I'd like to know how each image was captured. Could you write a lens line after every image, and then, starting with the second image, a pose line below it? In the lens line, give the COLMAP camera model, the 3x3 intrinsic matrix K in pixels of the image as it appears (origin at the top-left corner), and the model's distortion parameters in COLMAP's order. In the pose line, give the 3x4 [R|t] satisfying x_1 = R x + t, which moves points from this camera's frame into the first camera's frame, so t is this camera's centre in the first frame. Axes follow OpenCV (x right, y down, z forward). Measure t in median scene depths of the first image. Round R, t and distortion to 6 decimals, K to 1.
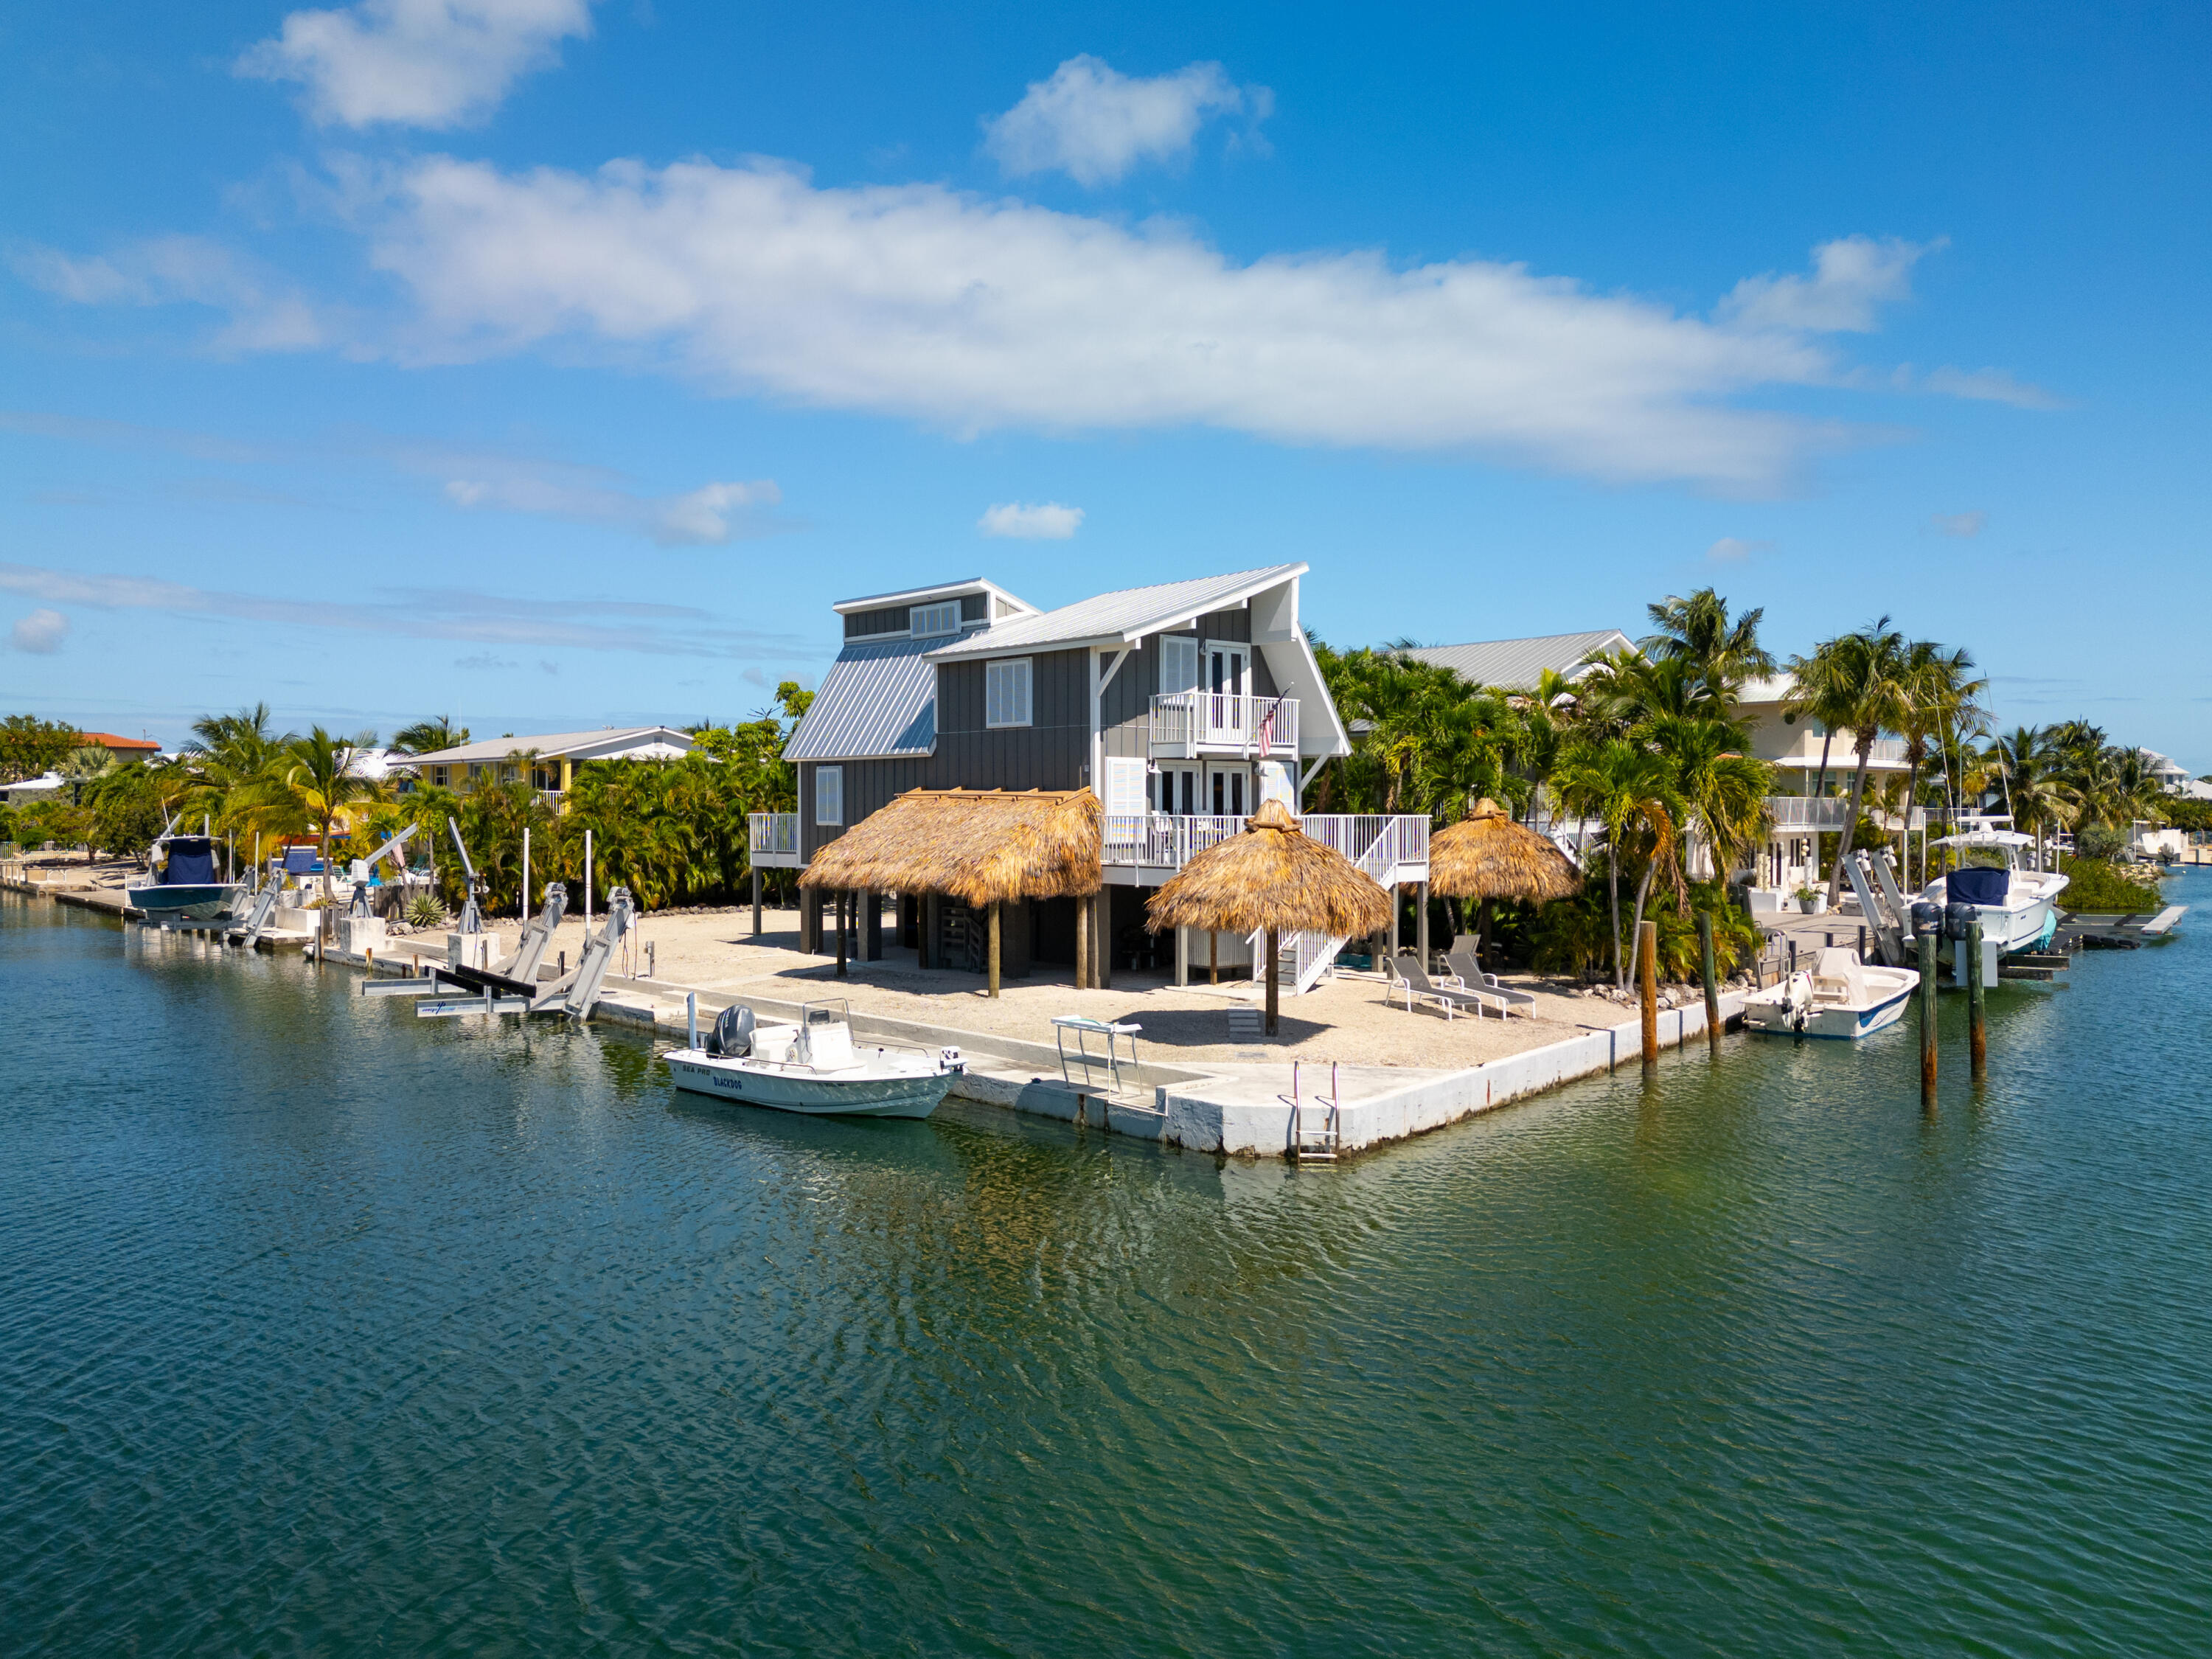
lens RADIAL K [[1598.2, 0, 1115.9], [0, 1598.2, 790.0], [0, 0, 1]] dist [-0.030177, 0.030943]
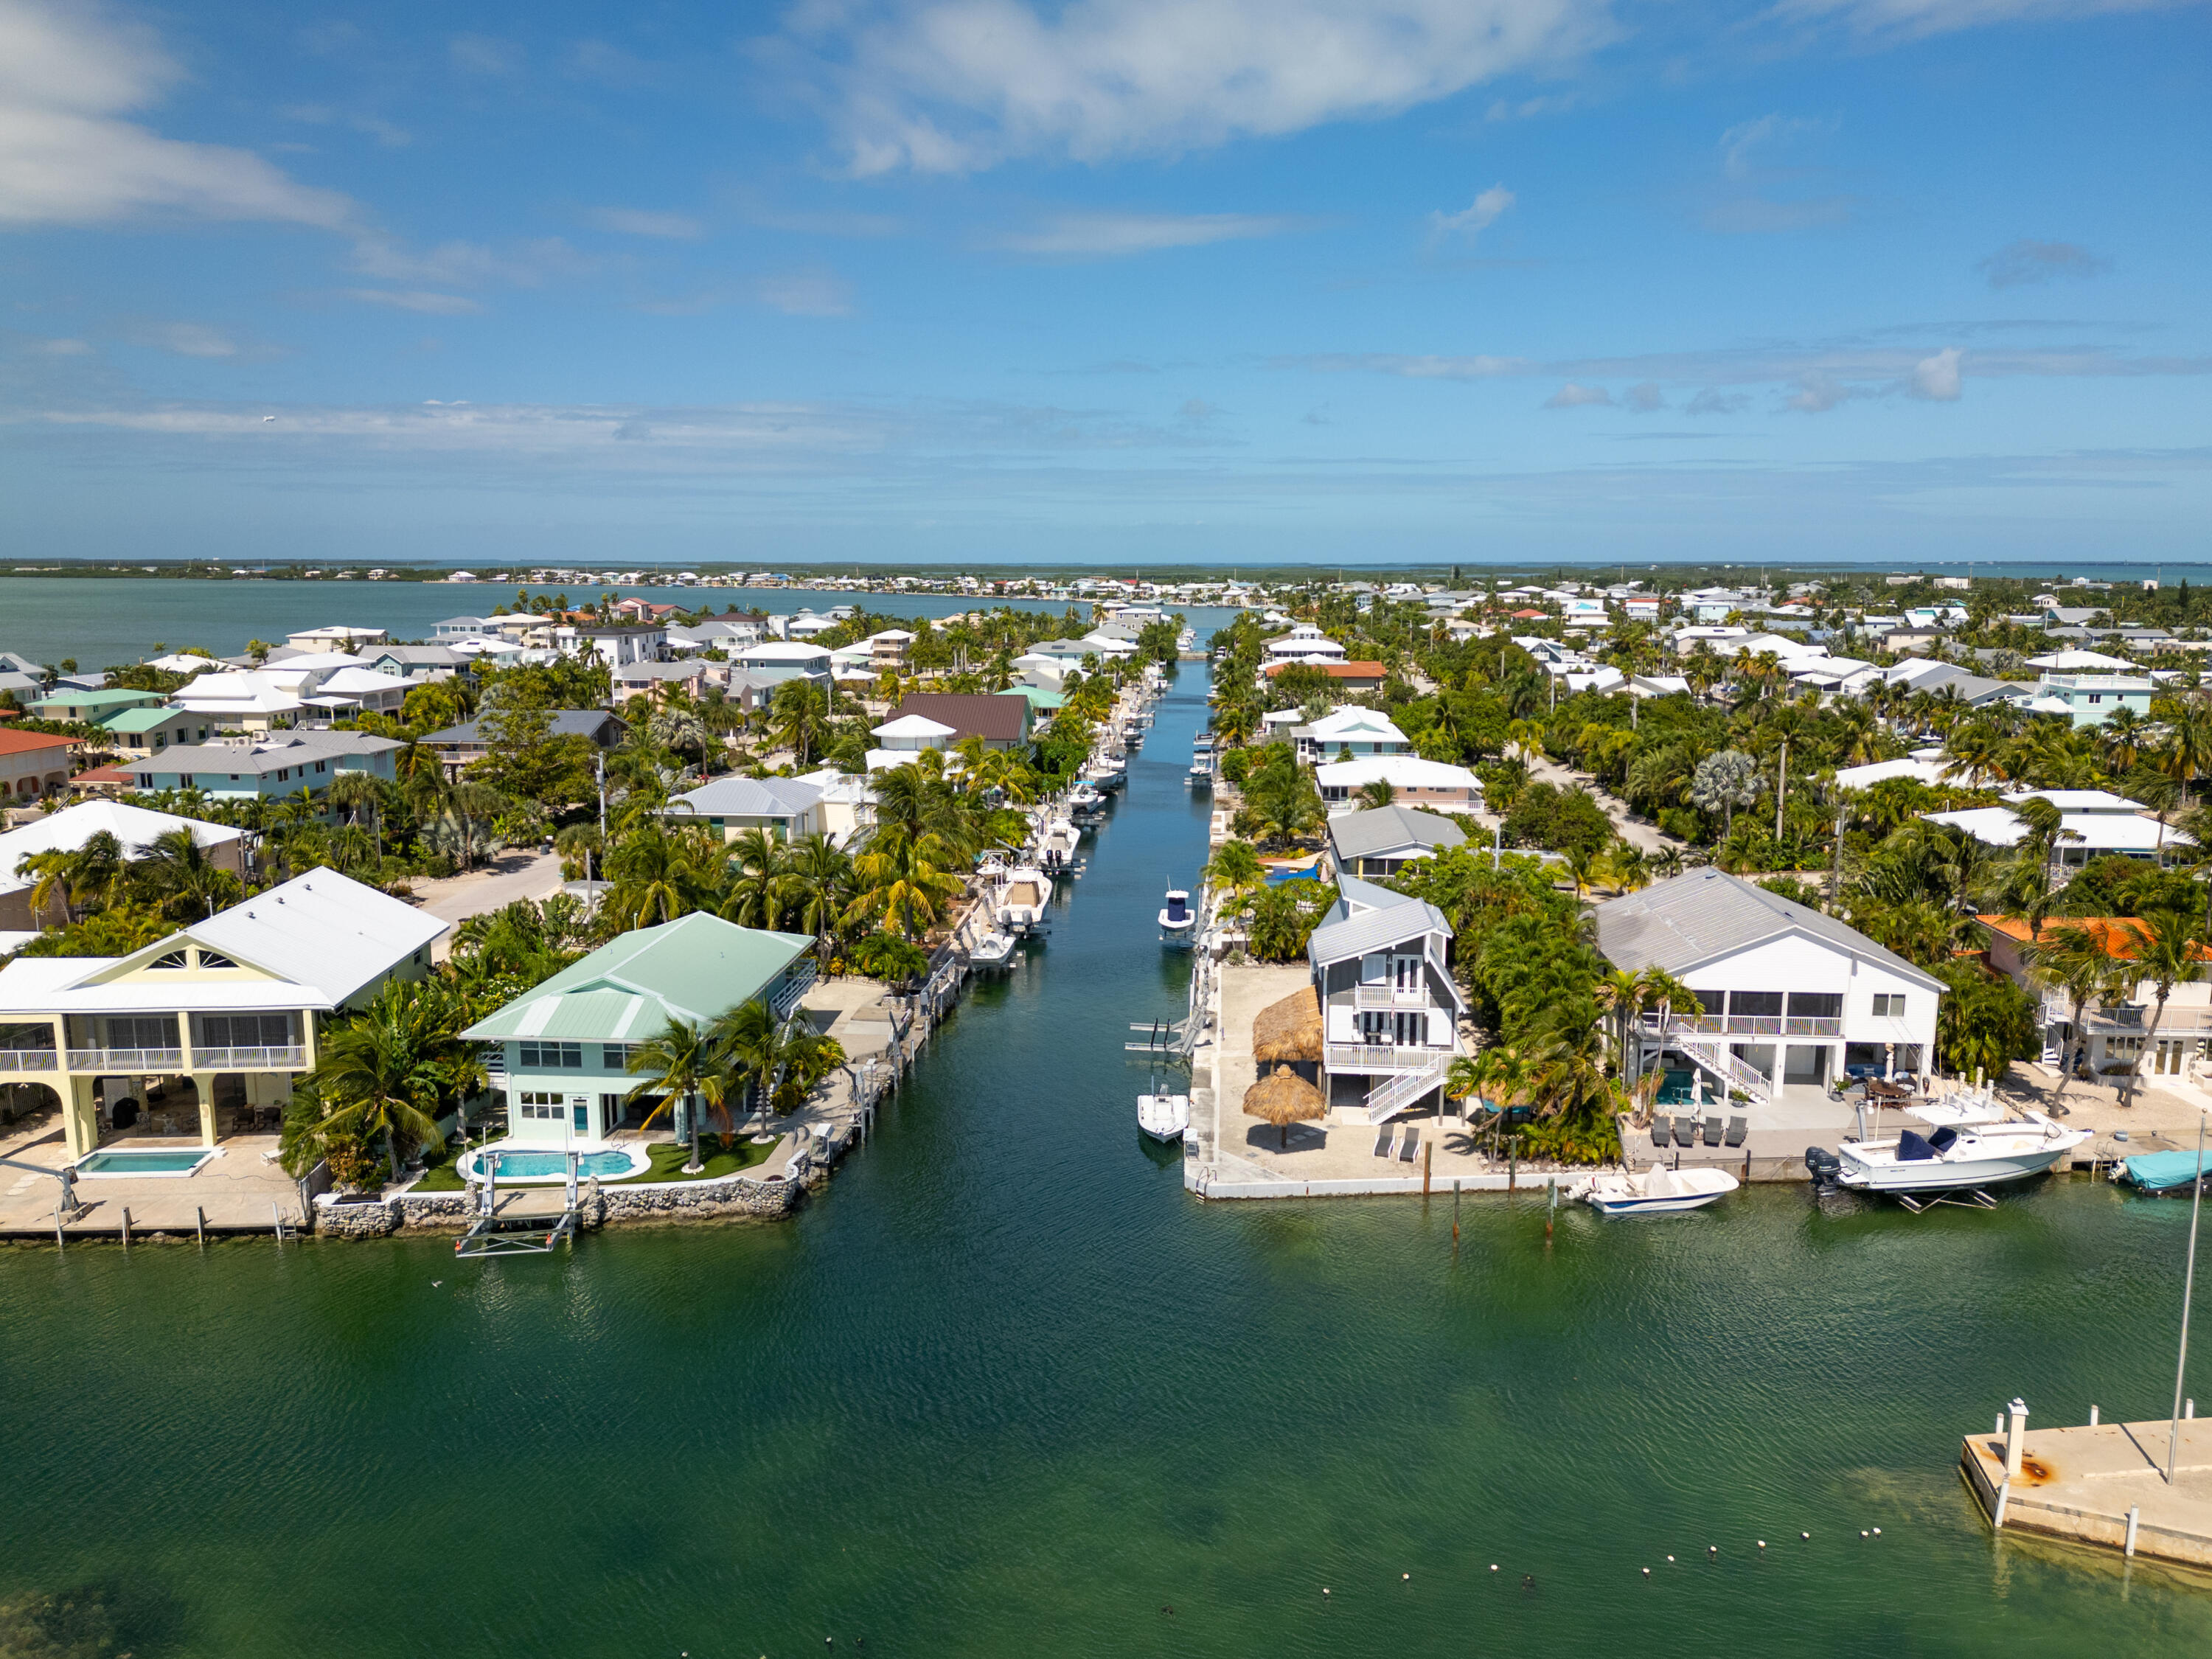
lens RADIAL K [[1598.2, 0, 1107.7], [0, 1598.2, 824.9], [0, 0, 1]] dist [-0.030177, 0.030943]
pose [[0.679466, 0.122438, -0.723419, 1.366307], [0.004862, 0.985205, 0.171313, -0.652859], [0.733691, -0.119919, 0.668818, -0.745910]]
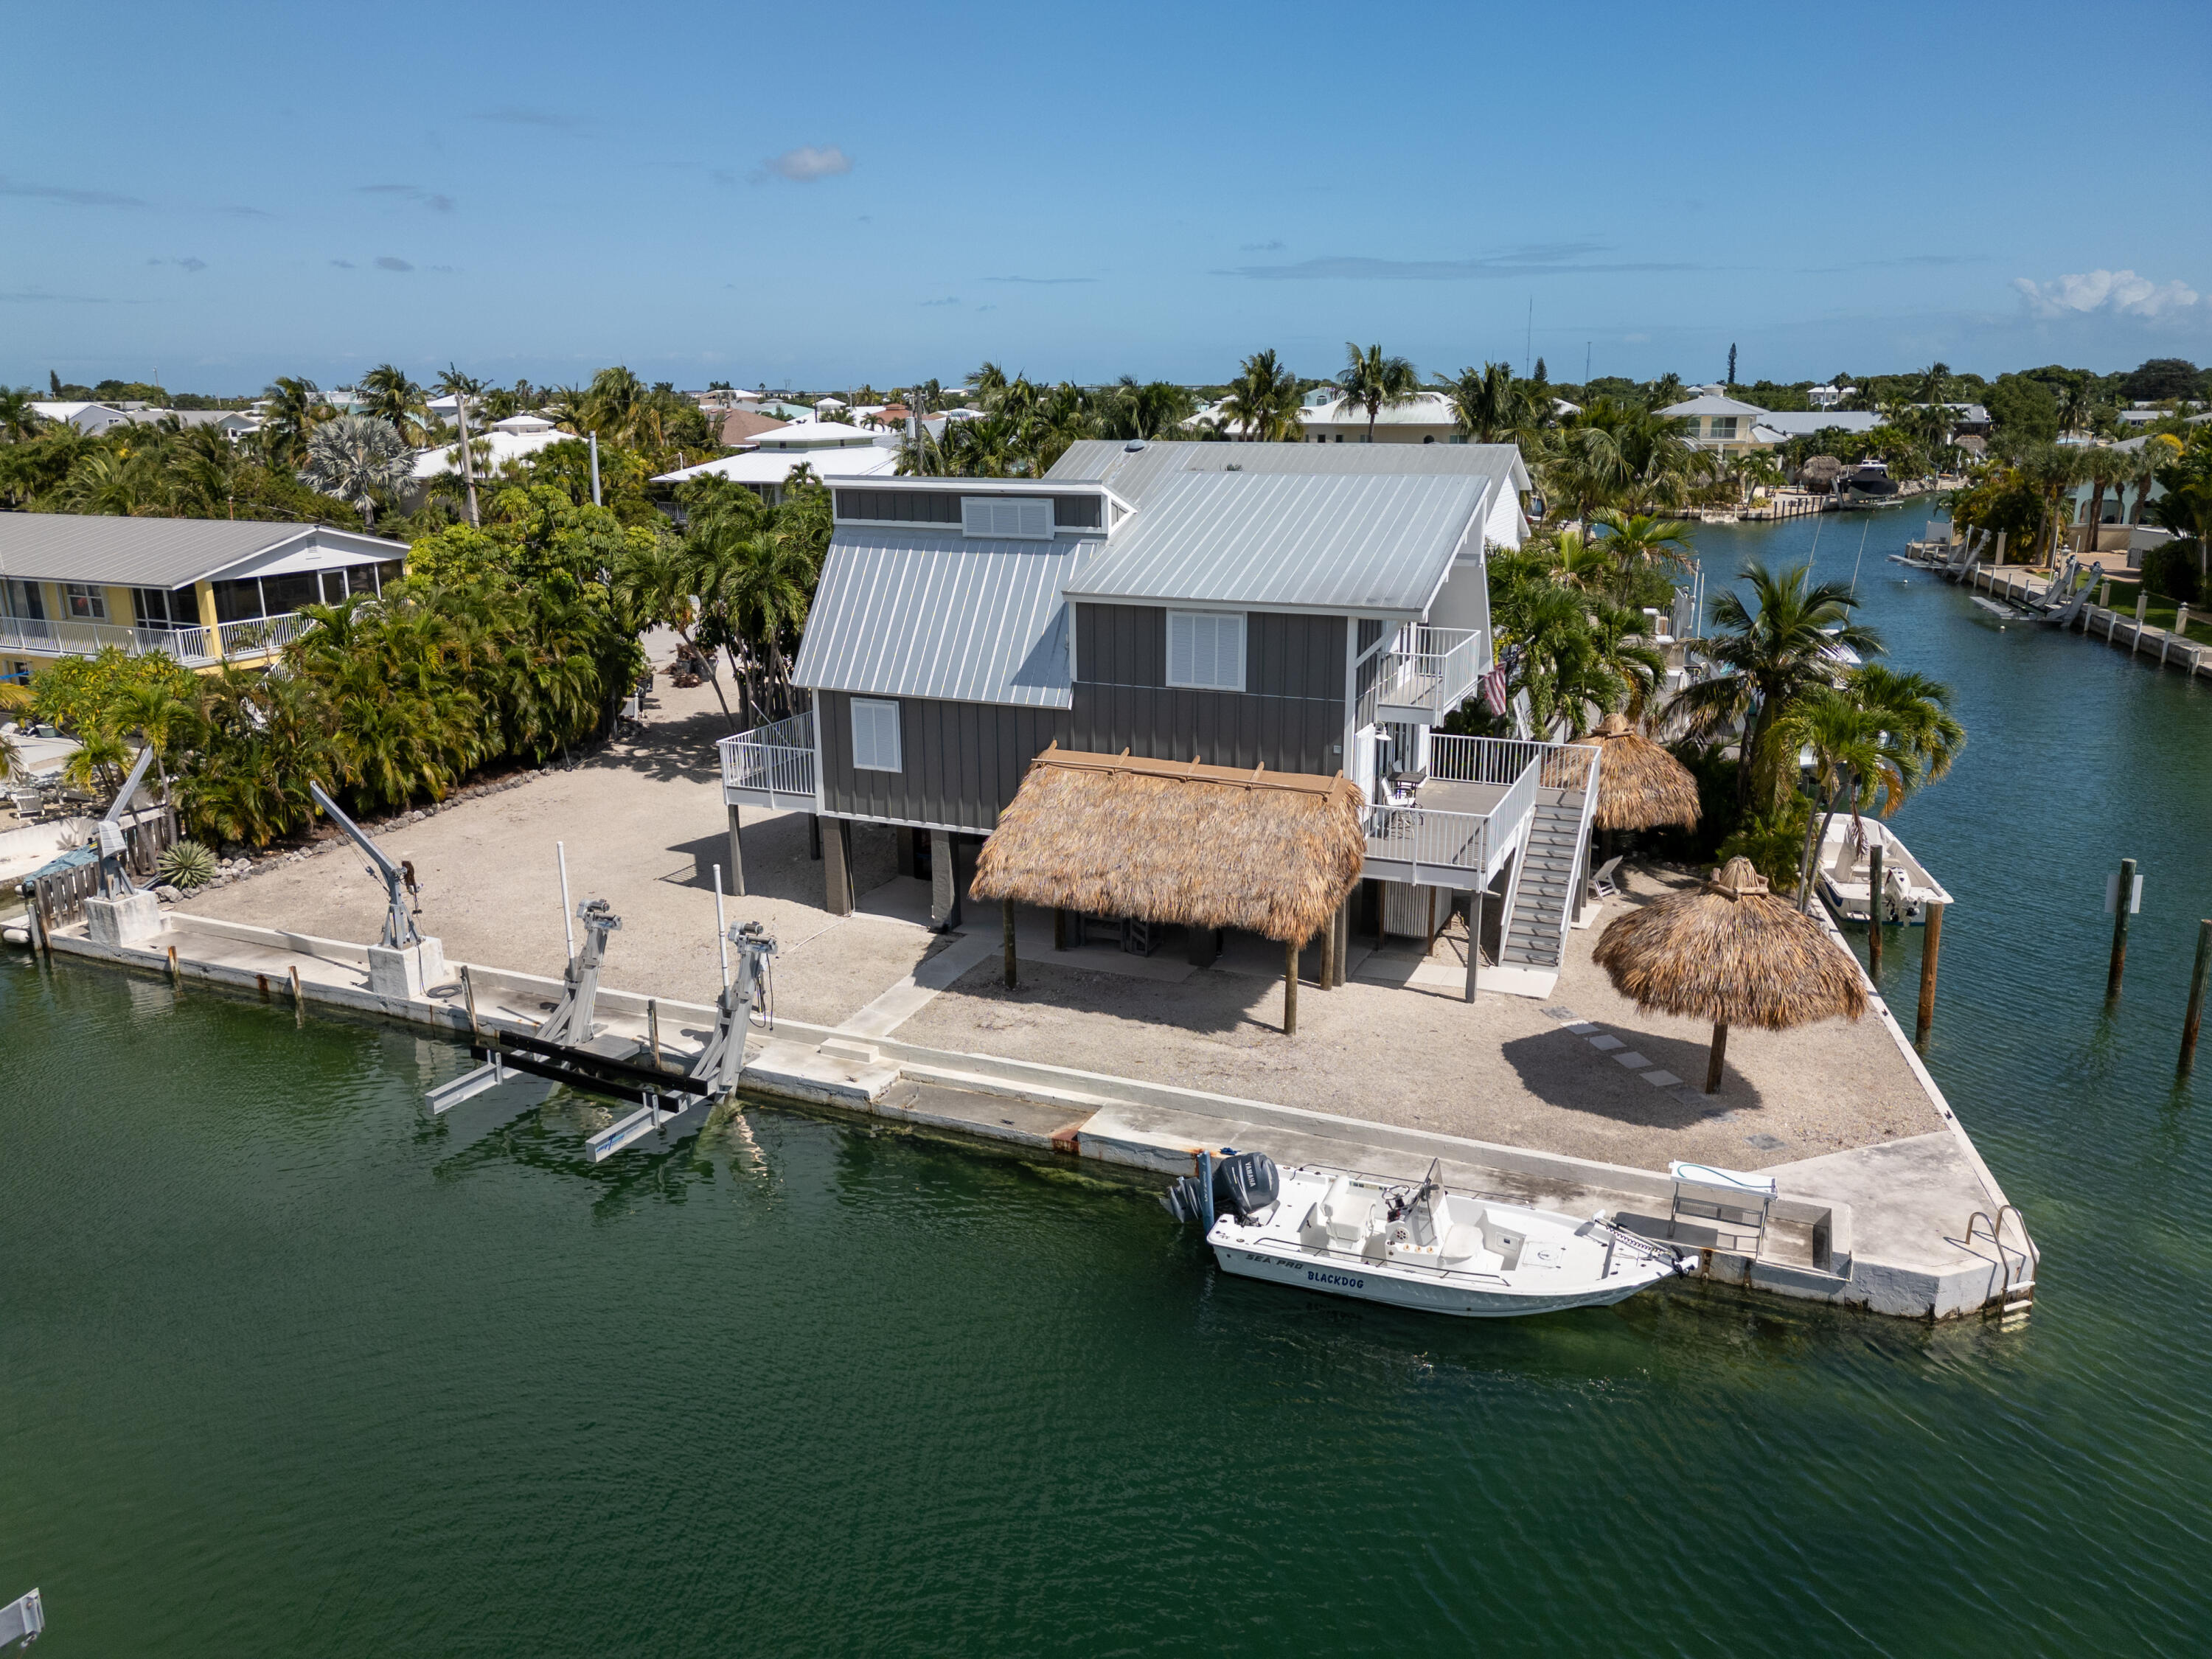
lens RADIAL K [[1598.2, 0, 1088.2], [0, 1598.2, 817.4], [0, 0, 1]] dist [-0.030177, 0.030943]
pose [[0.920244, -0.111601, 0.375096, -0.450529], [0.005226, 0.961895, 0.273368, -0.205921], [-0.391311, -0.249605, 0.885761, 0.252110]]
